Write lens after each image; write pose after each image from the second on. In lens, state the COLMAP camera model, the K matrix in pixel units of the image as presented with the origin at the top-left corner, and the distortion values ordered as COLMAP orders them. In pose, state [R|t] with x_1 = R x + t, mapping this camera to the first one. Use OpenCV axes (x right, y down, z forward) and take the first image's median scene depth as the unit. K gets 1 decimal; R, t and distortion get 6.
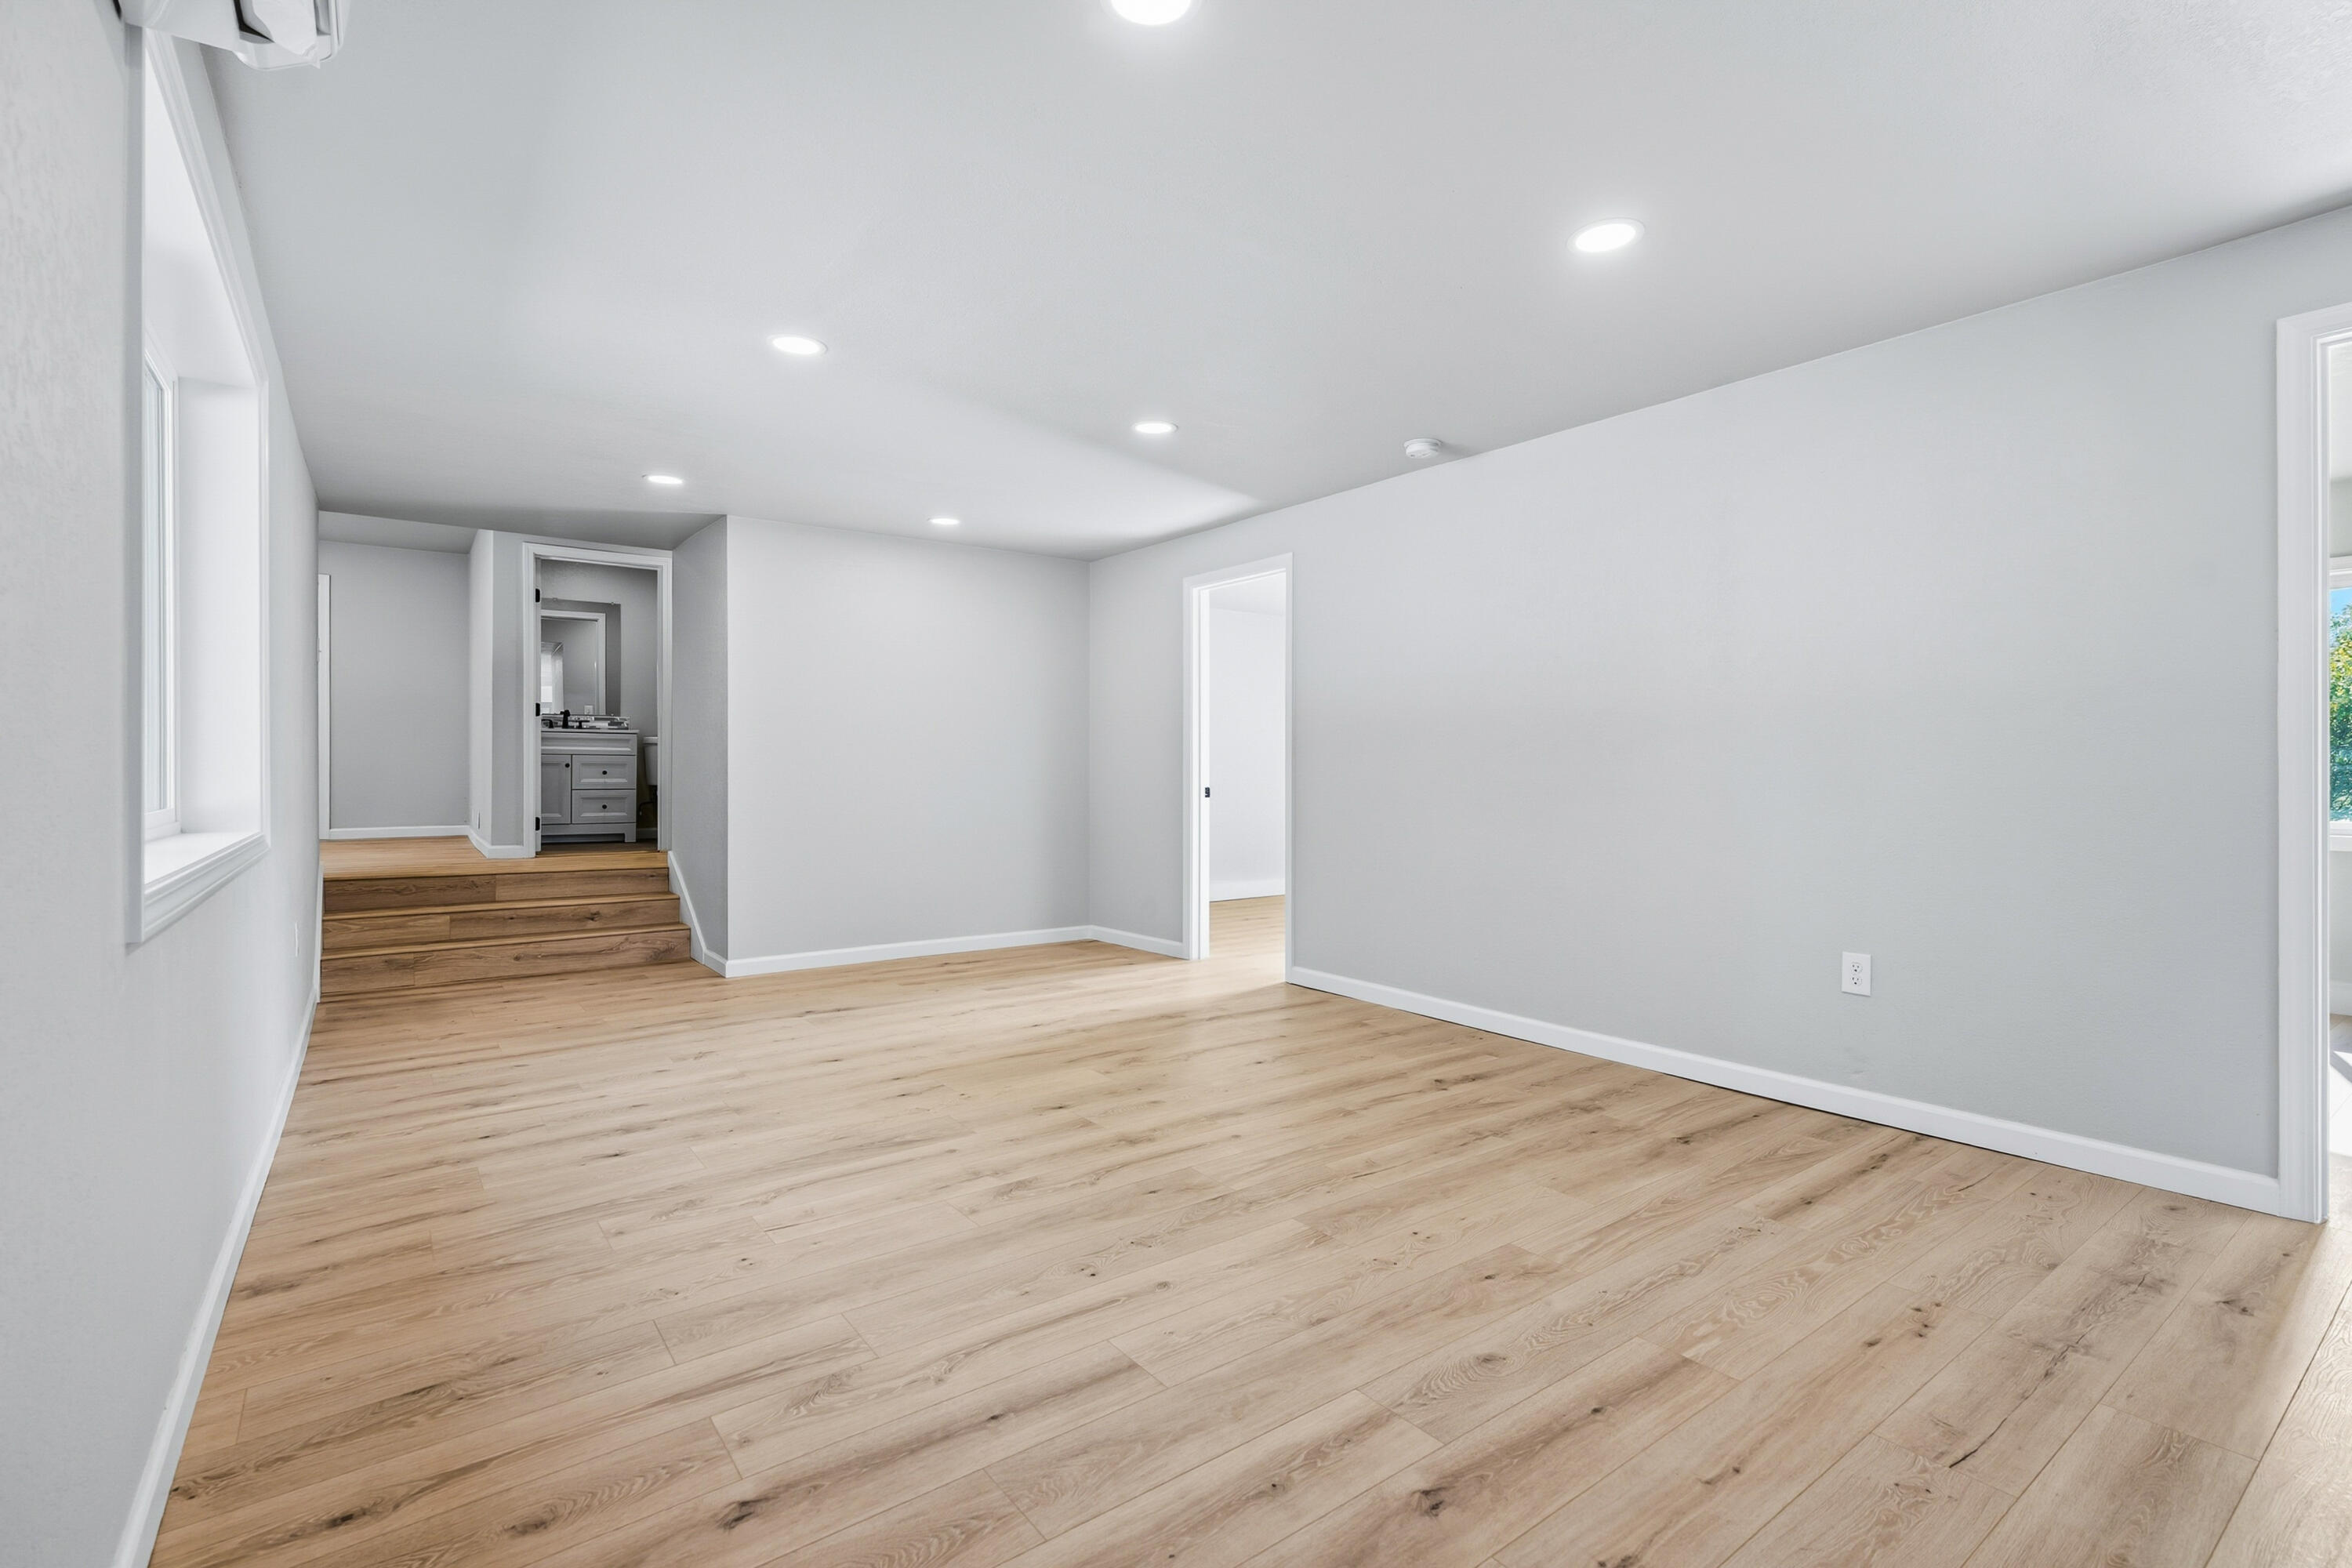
lens RADIAL K [[1087.9, 0, 1179.4], [0, 1087.9, 765.6], [0, 0, 1]] dist [-0.009940, 0.003648]
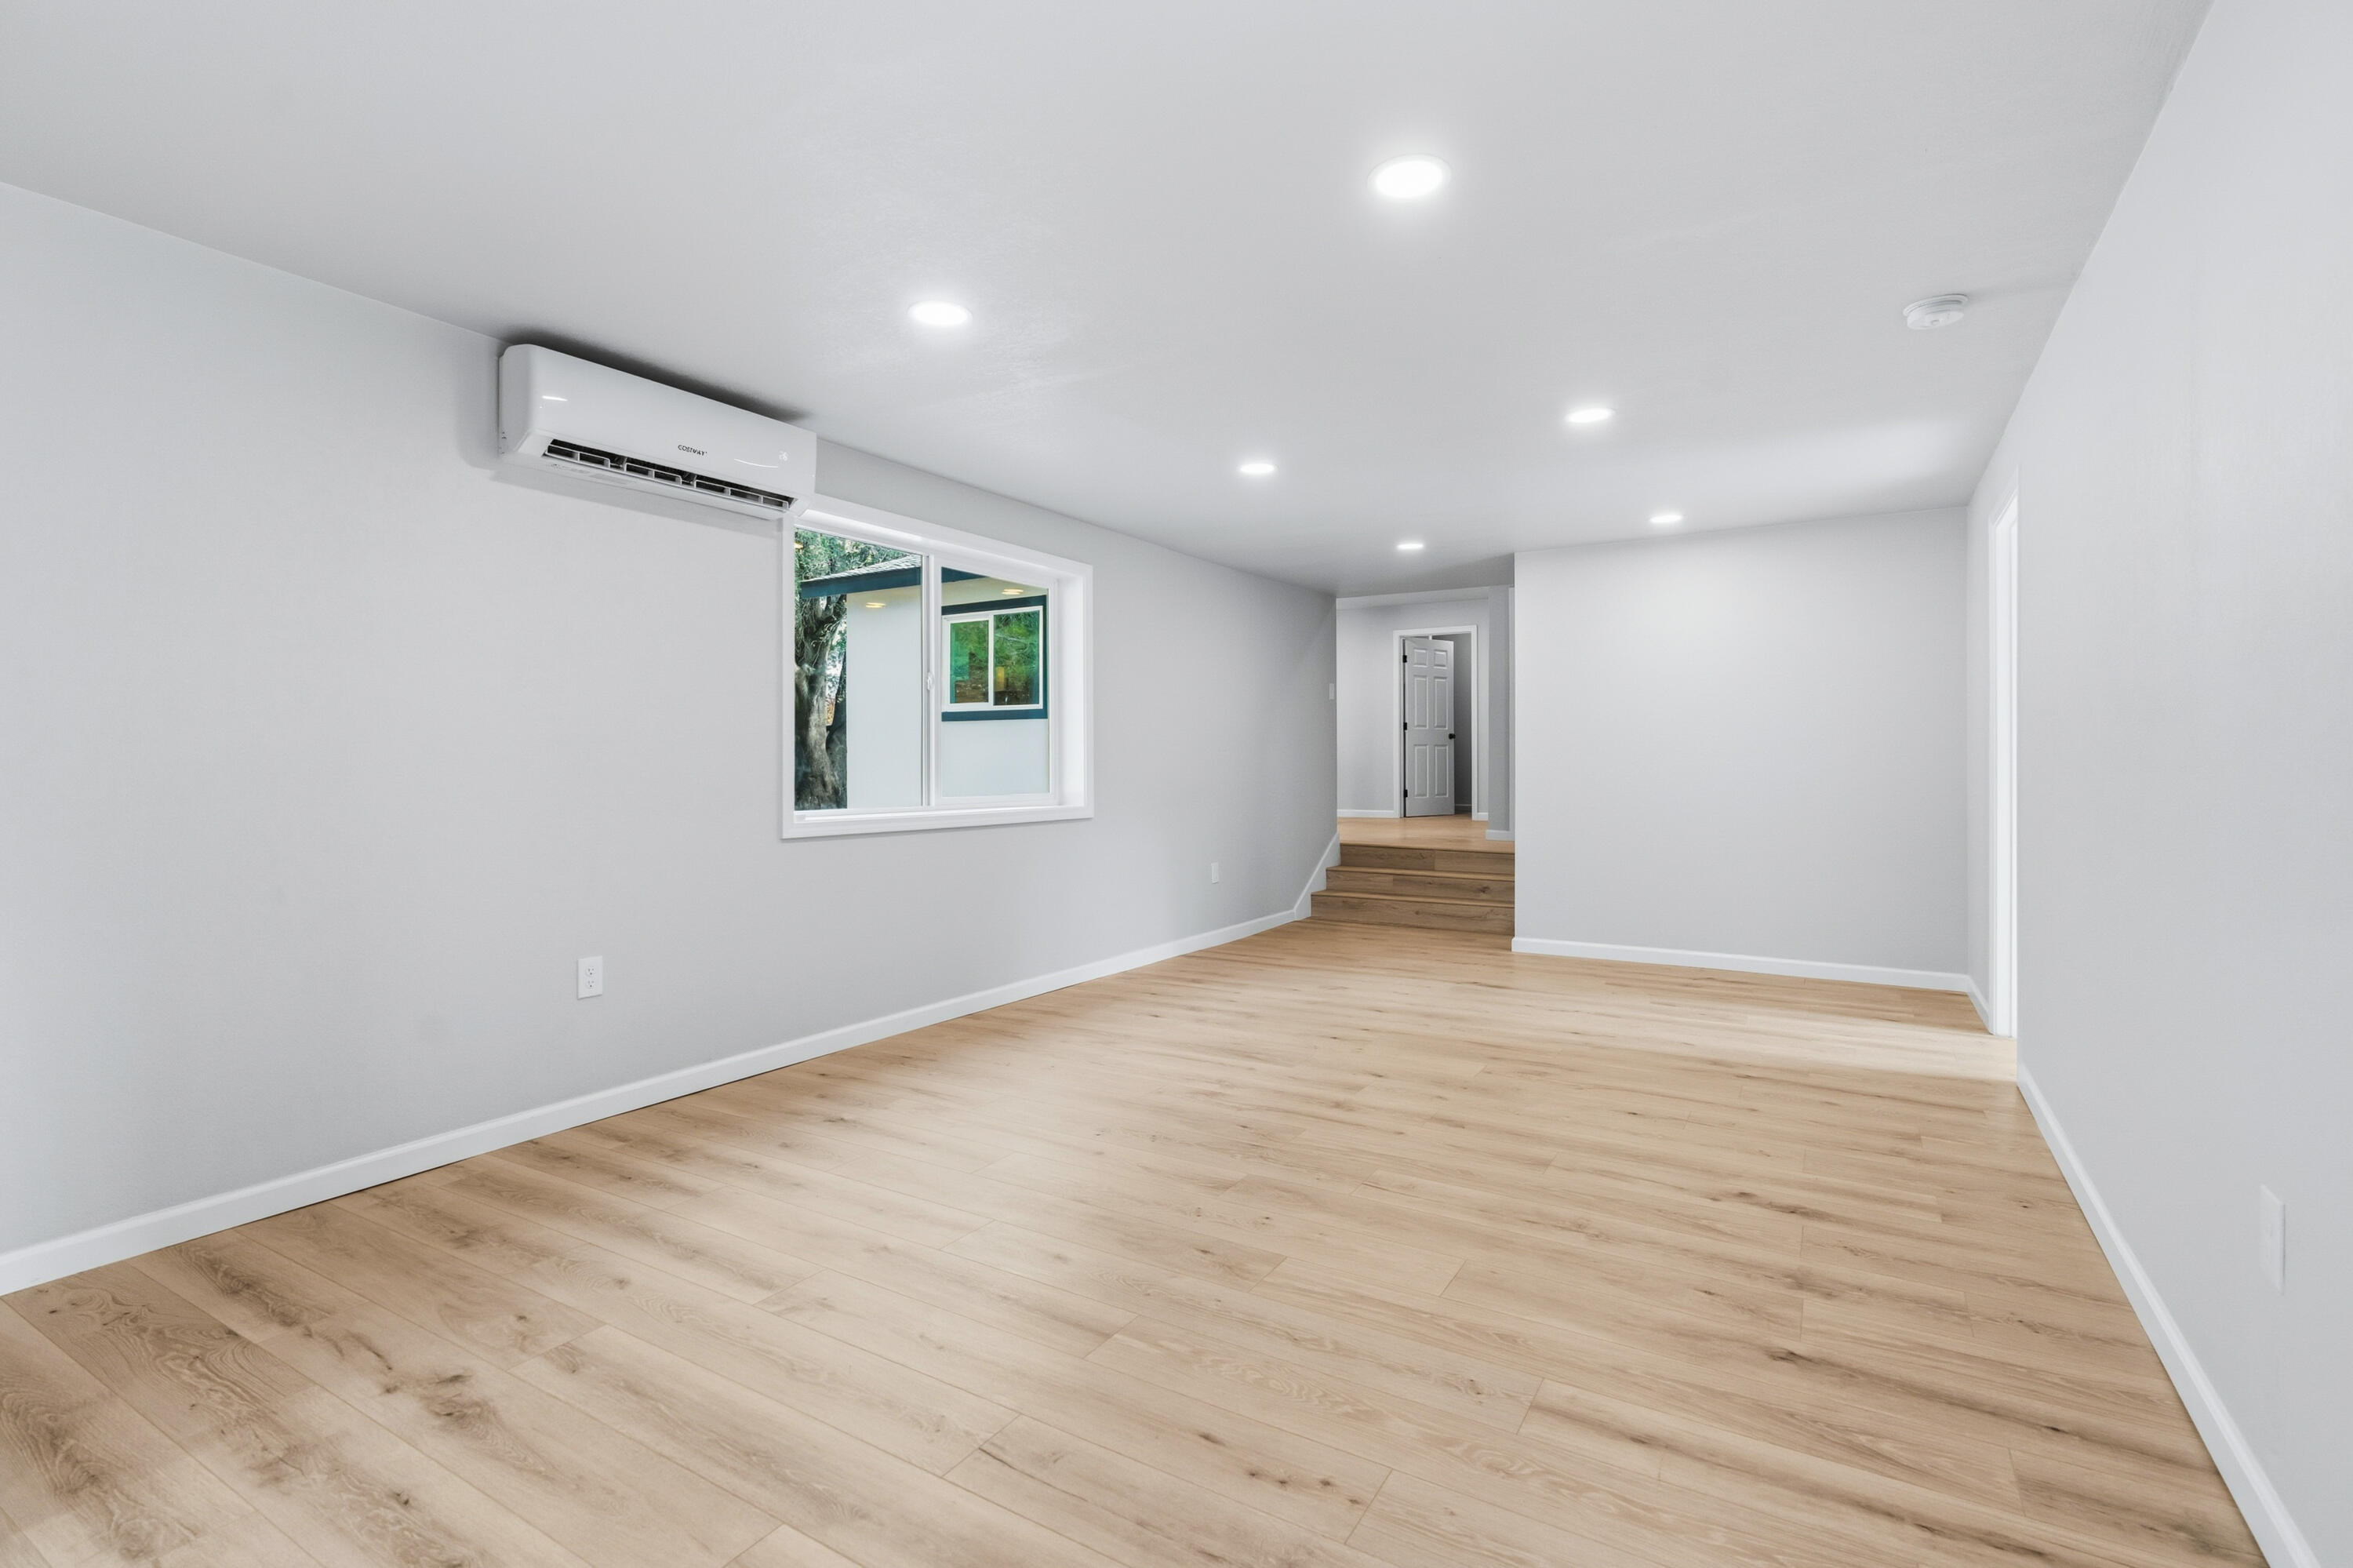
lens RADIAL K [[1088.4, 0, 1173.9], [0, 1088.4, 772.6], [0, 0, 1]] dist [-0.009940, 0.003648]
pose [[0.365457, 0.007910, -0.930795, 0.974972], [0.003830, 0.999943, 0.010002, -0.016648], [0.930820, -0.007220, 0.365406, 0.434195]]
